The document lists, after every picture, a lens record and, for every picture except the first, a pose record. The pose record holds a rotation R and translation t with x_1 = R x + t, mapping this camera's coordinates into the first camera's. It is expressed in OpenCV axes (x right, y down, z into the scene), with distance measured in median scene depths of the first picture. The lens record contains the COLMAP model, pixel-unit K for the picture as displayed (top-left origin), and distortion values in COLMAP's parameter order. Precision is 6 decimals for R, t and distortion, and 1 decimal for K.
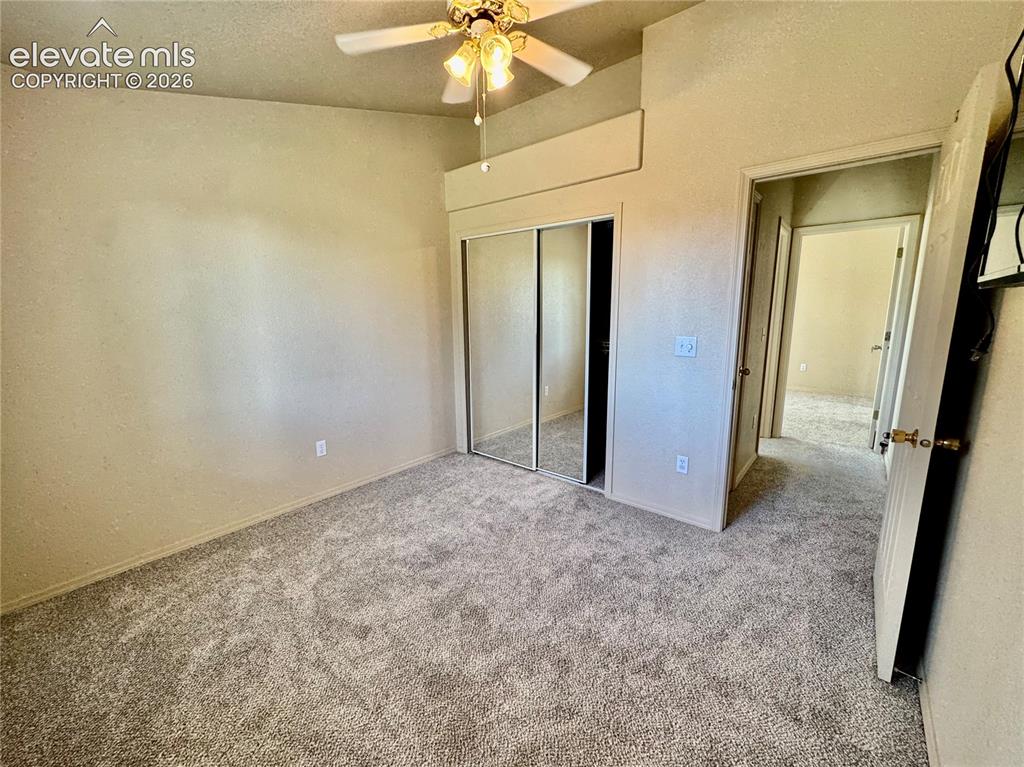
lens RADIAL K [[411.1, 0, 512.0], [0, 411.1, 383.5], [0, 0, 1]] dist [-0.003597, 0.000239]
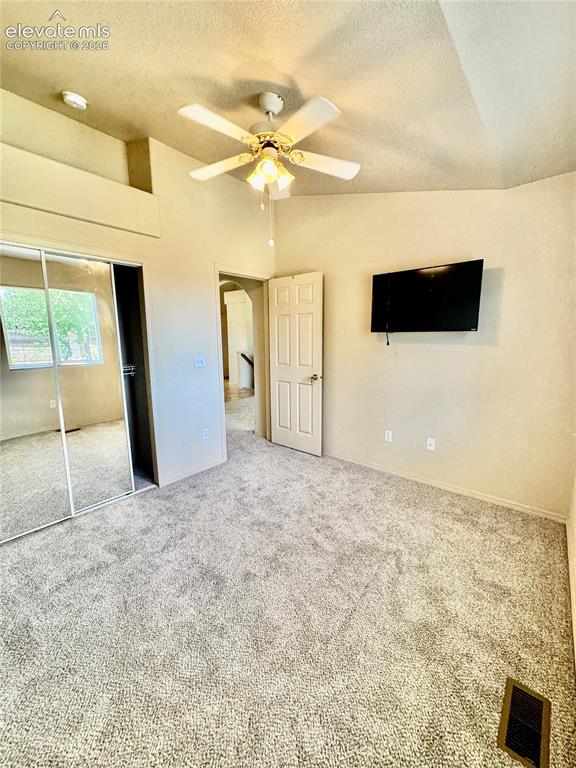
lens RADIAL K [[308.3, 0, 288.0], [0, 308.3, 384.0], [0, 0, 1]] dist [-0.003597, 0.000239]
pose [[0.011761, -0.142939, 0.989662, -0.712097], [0.188483, 0.972305, 0.138193, -0.095938], [-0.982006, 0.184909, 0.038377, 0.565303]]
